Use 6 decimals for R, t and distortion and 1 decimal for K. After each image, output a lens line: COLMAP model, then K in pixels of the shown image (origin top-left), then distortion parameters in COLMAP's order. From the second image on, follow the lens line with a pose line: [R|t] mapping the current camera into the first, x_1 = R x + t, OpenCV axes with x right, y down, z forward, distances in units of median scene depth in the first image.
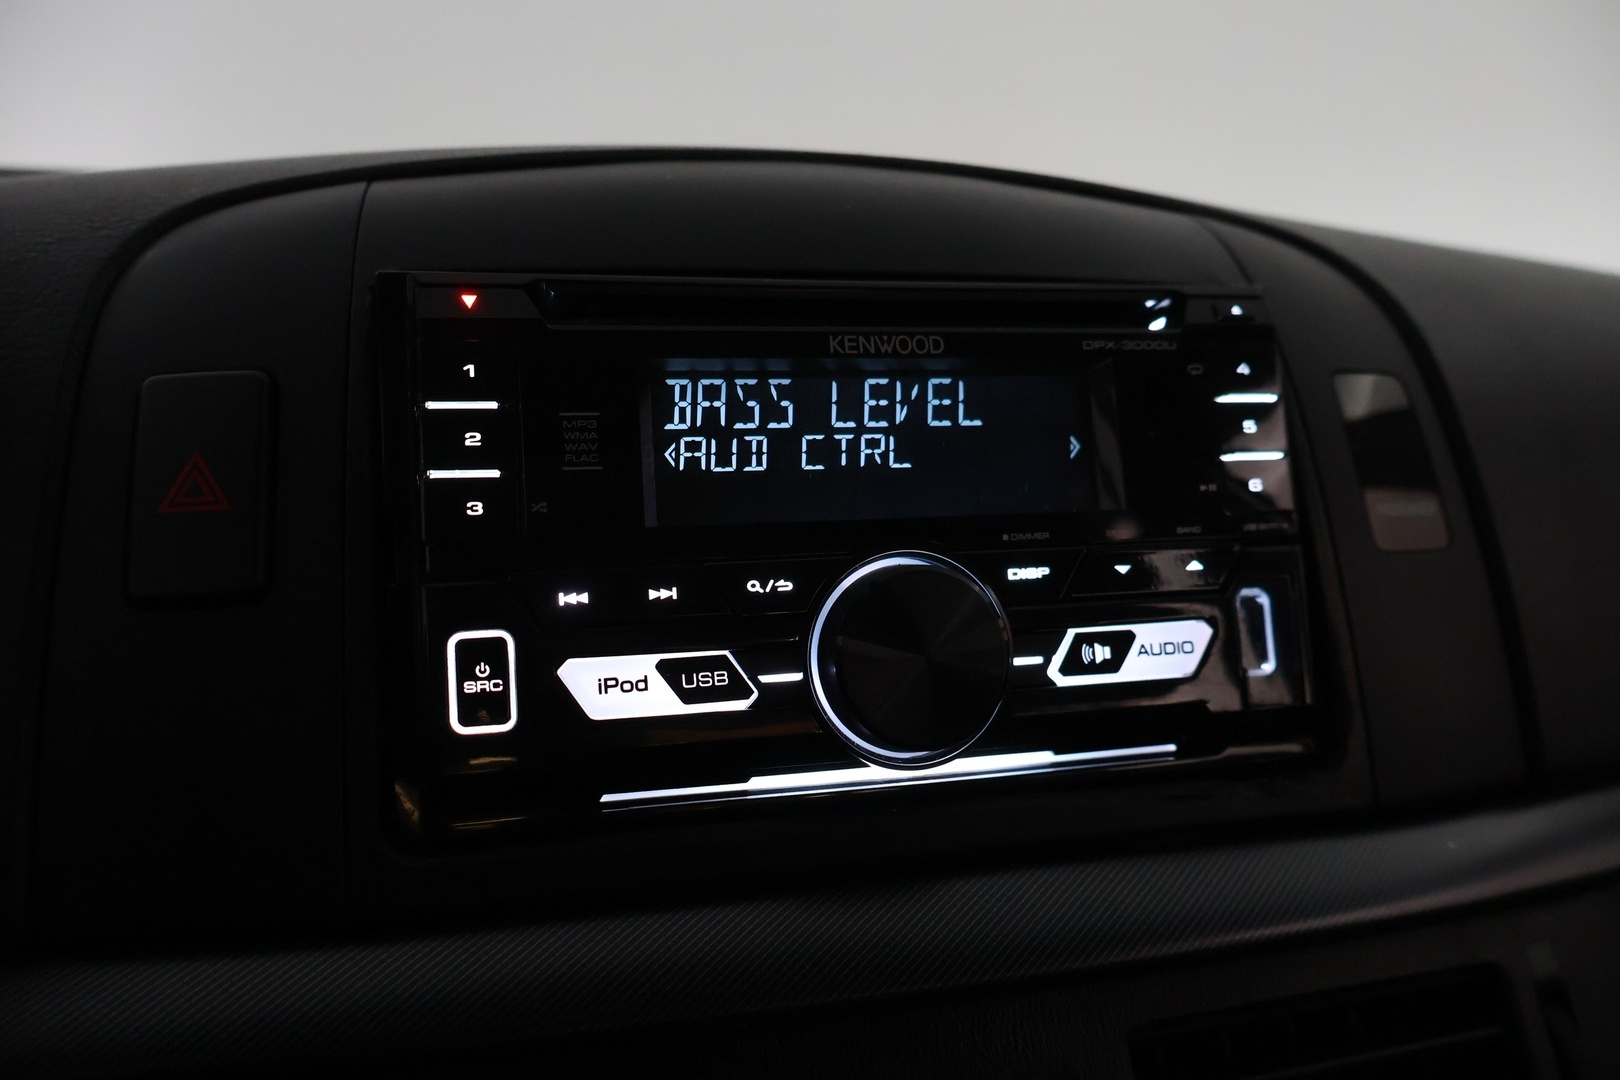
lens RADIAL K [[1351.7, 0, 810.0], [0, 1351.7, 540.0], [0, 0, 1]] dist [-0.008910, -0.004177]
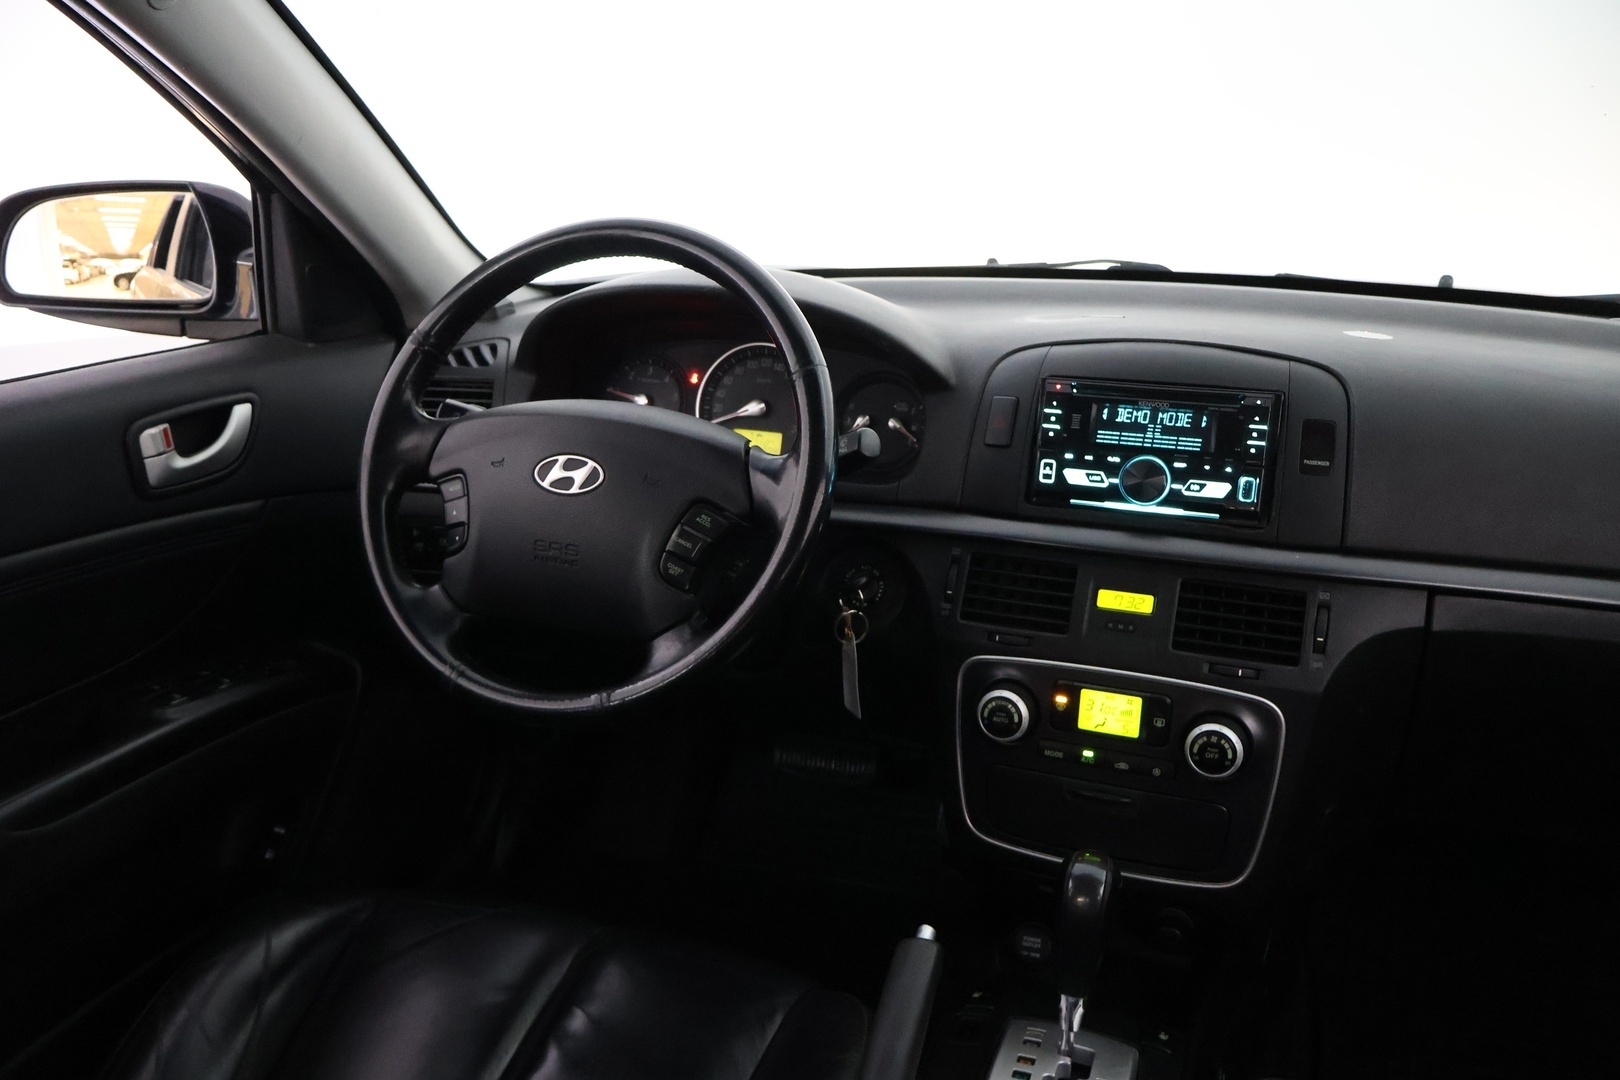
lens RADIAL K [[1351.7, 0, 810.0], [0, 1351.7, 540.0], [0, 0, 1]] dist [-0.008910, -0.004177]
pose [[0.785564, 0.171169, -0.594635, 1.834501], [-0.096794, 0.983141, 0.155129, -0.290507], [0.611163, -0.064306, 0.788888, -3.045279]]
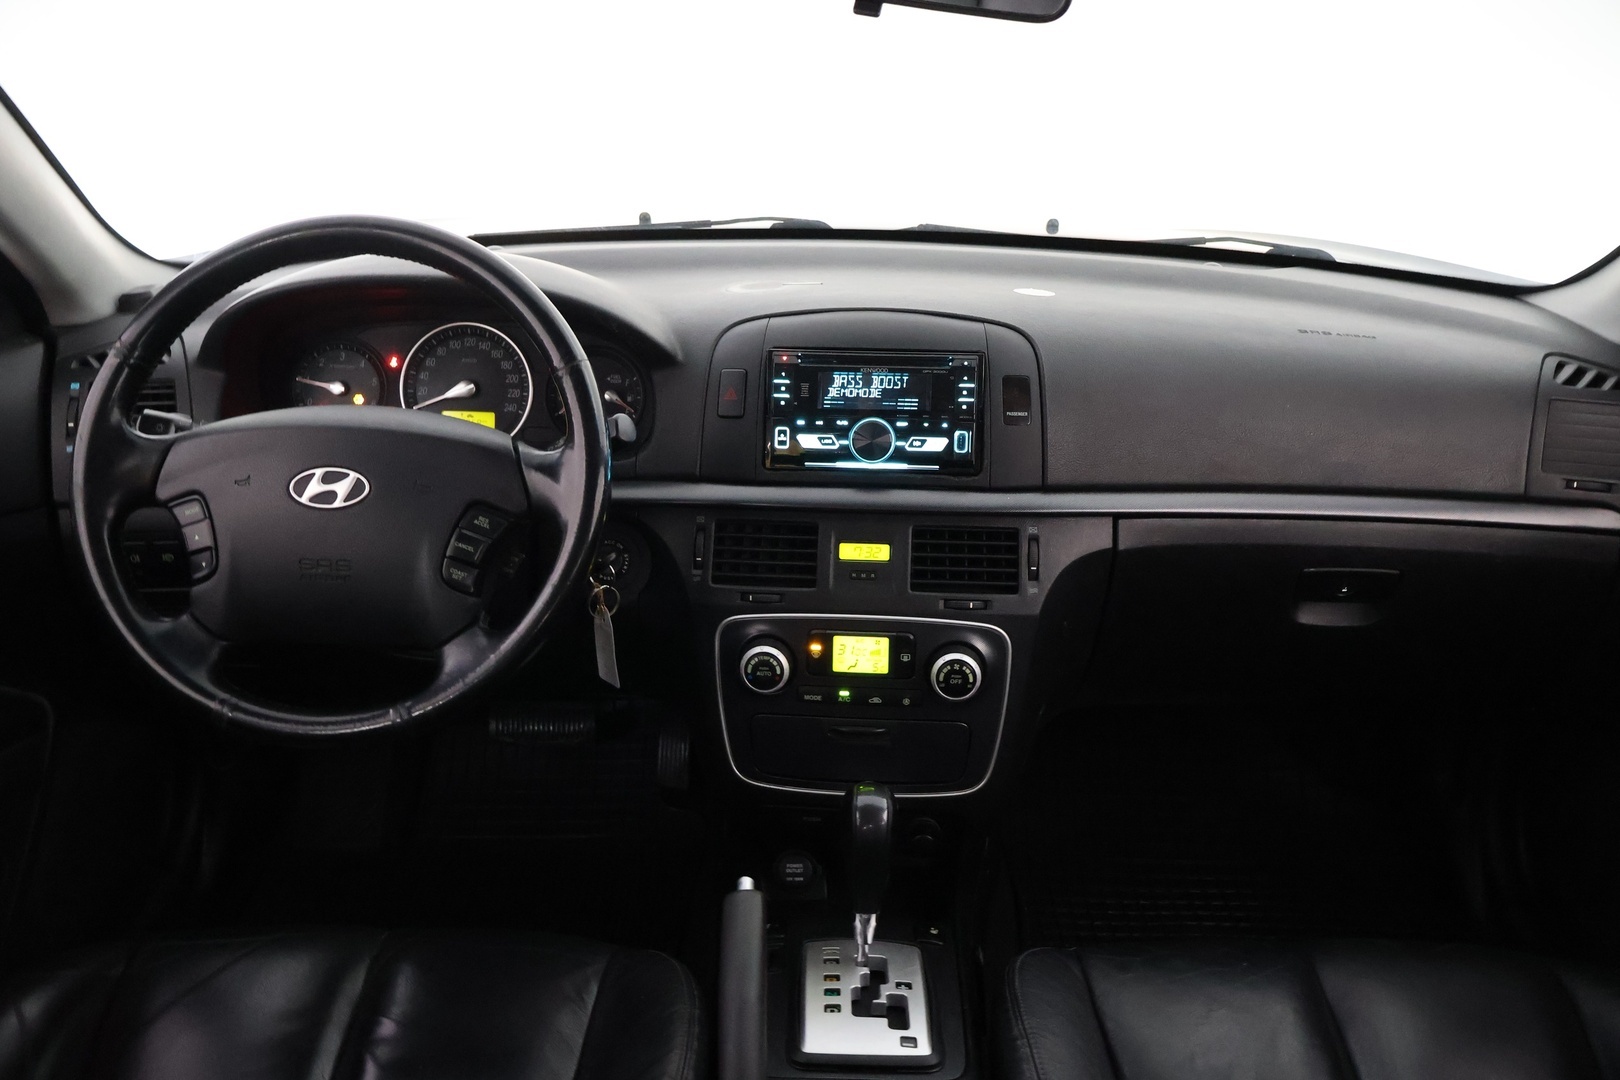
lens RADIAL K [[1351.7, 0, 810.0], [0, 1351.7, 540.0], [0, 0, 1]] dist [-0.008910, -0.004177]
pose [[0.944265, 0.114336, -0.308691, 1.369027], [-0.055170, 0.979446, 0.194016, -0.474751], [0.324529, -0.166172, 0.931165, -3.500700]]
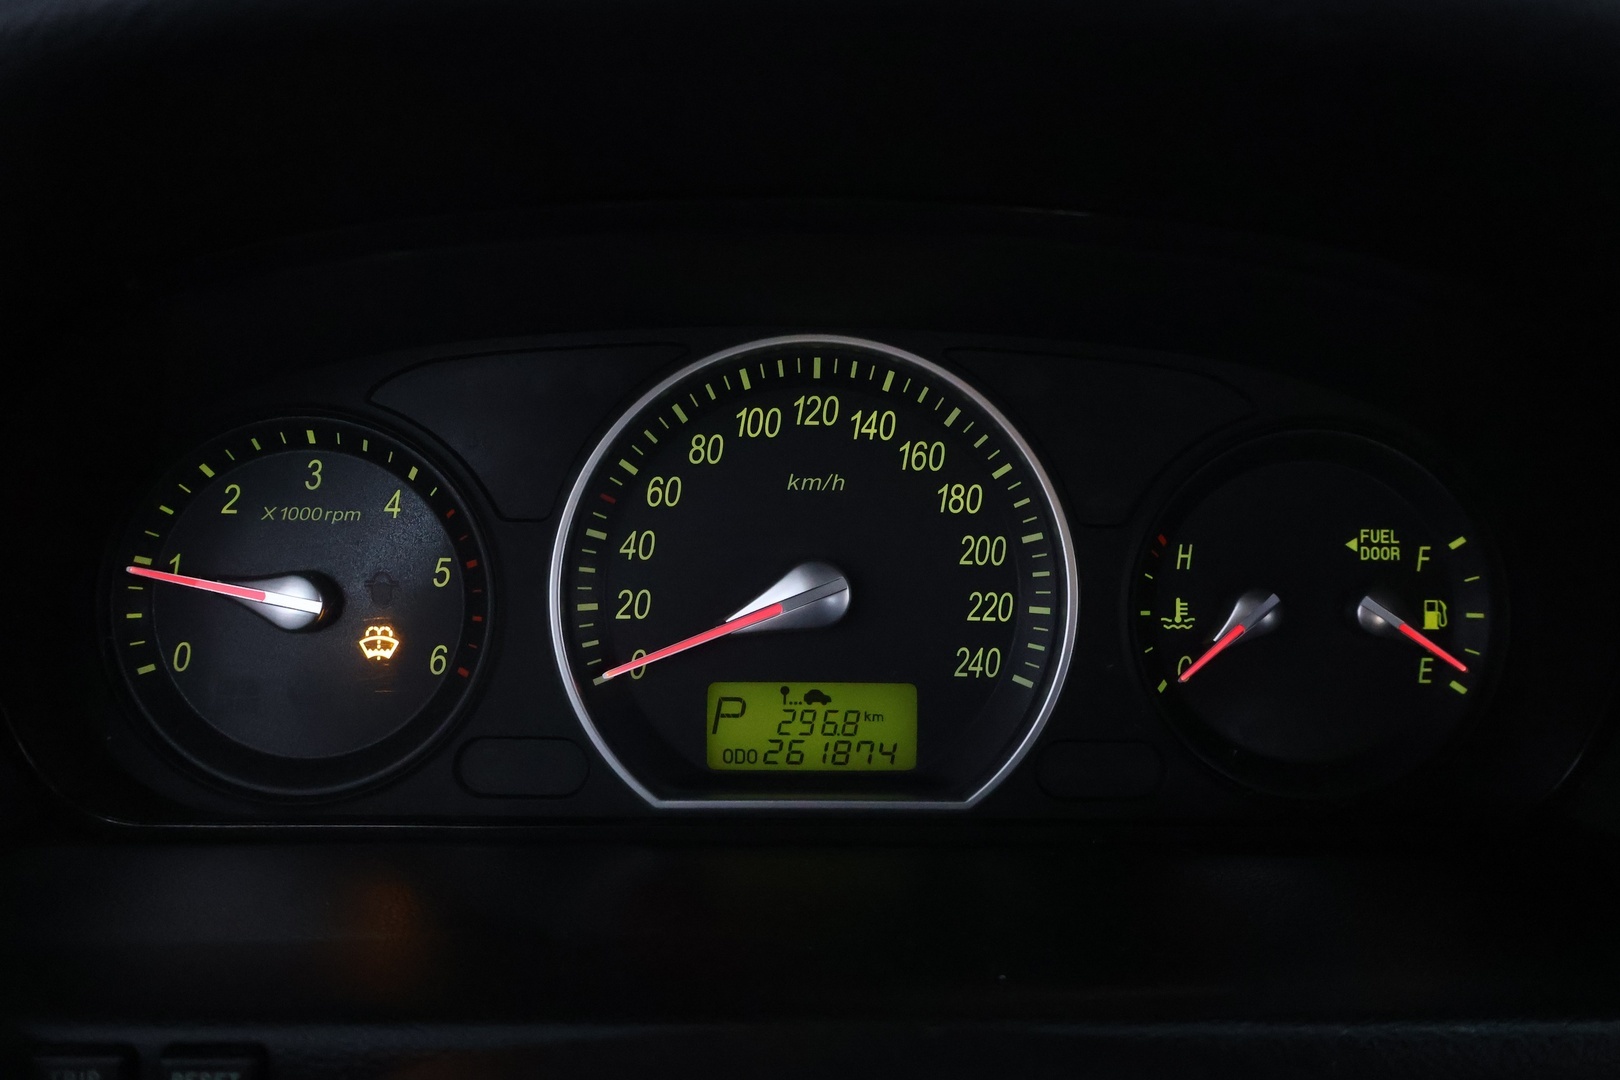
lens RADIAL K [[1351.7, 0, 810.0], [0, 1351.7, 540.0], [0, 0, 1]] dist [-0.008910, -0.004177]
pose [[0.951328, 0.068853, -0.300390, -1.204129], [-0.038141, 0.993534, 0.106940, -0.150697], [0.305810, -0.090277, 0.947803, -0.173763]]
